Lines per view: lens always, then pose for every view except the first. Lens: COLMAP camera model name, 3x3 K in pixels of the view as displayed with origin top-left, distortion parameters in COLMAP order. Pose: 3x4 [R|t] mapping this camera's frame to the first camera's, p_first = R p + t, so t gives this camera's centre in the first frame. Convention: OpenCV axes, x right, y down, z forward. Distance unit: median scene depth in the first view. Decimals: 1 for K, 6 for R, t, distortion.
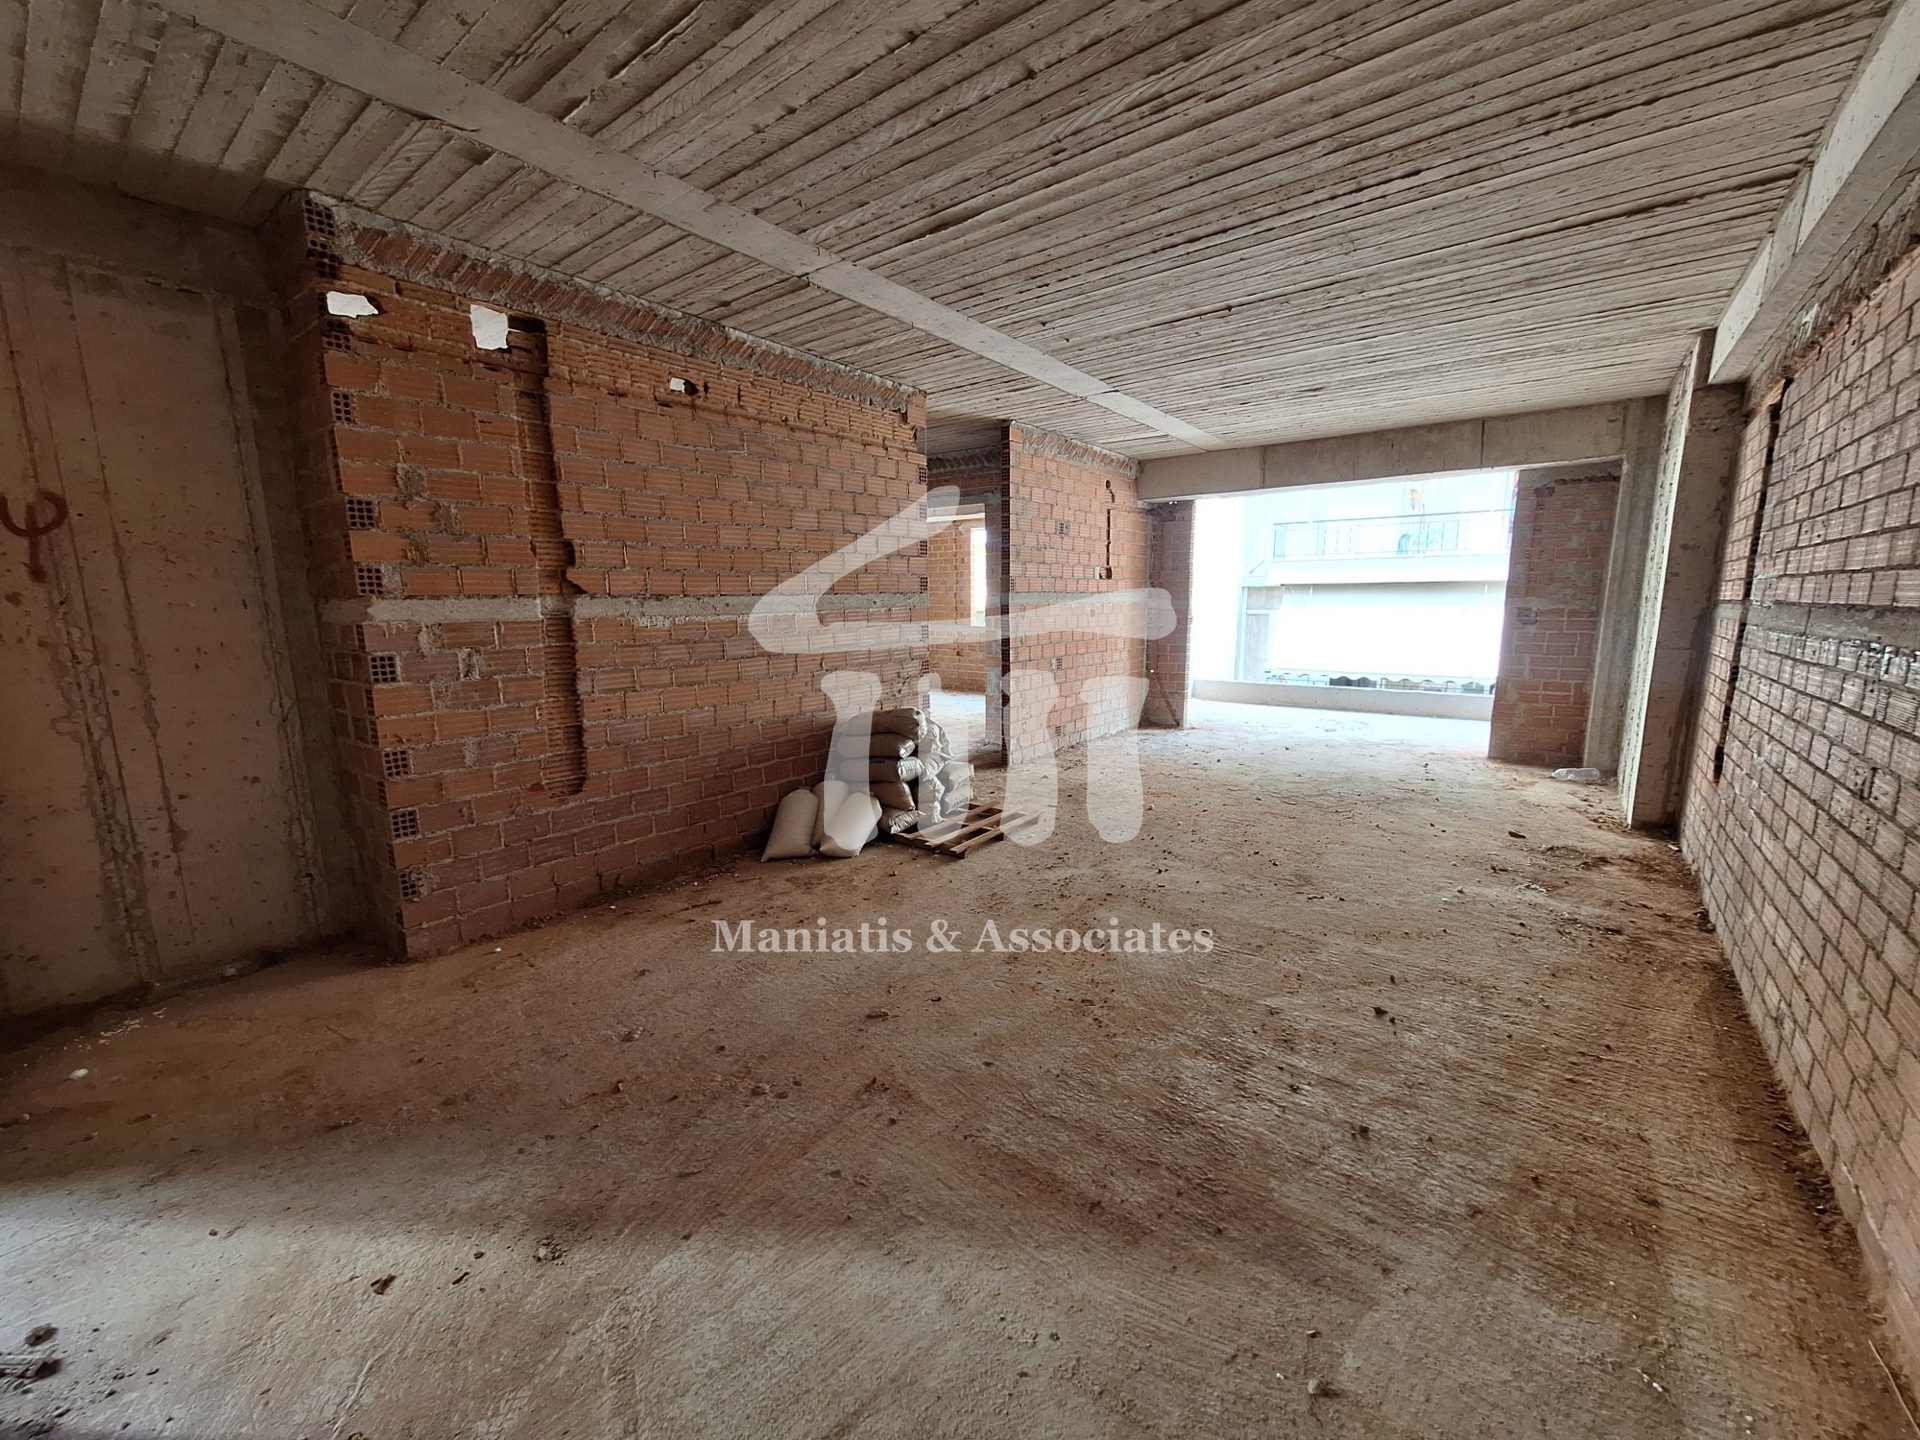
lens RADIAL K [[756.2, 0, 961.5], [0, 756.2, 725.4], [0, 0, 1]] dist [-0.001926, -0.000002]
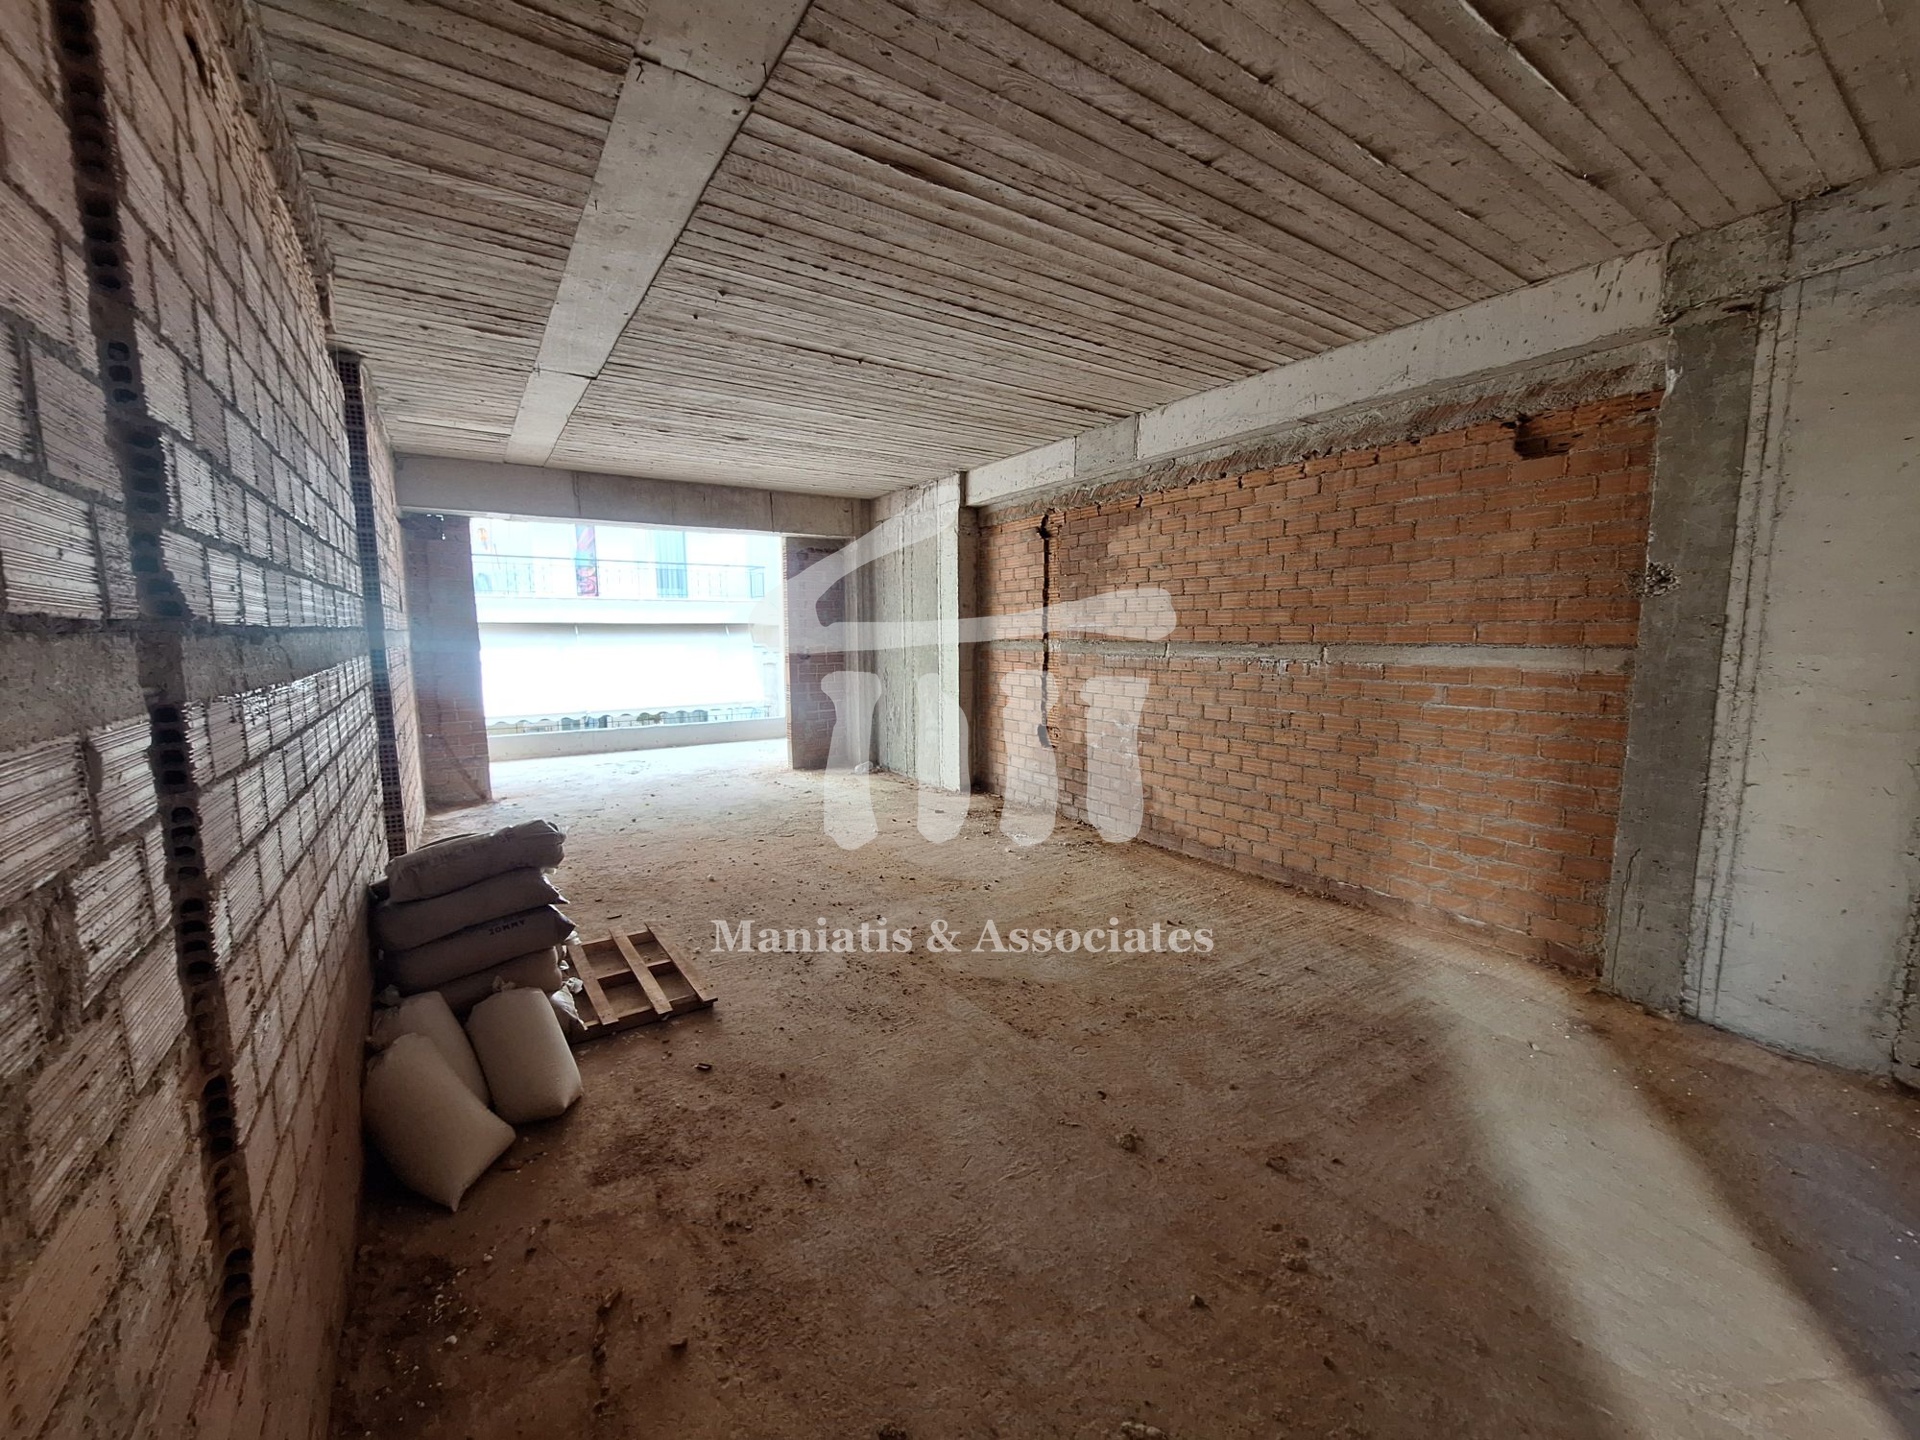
lens RADIAL K [[756.2, 0, 956.5], [0, 756.2, 725.4], [0, 0, 1]] dist [-0.001926, -0.000002]
pose [[0.327755, -0.106656, 0.938723, -0.646180], [0.156149, 0.986058, 0.057515, -0.100470], [-0.931769, 0.127730, 0.339839, 0.605753]]
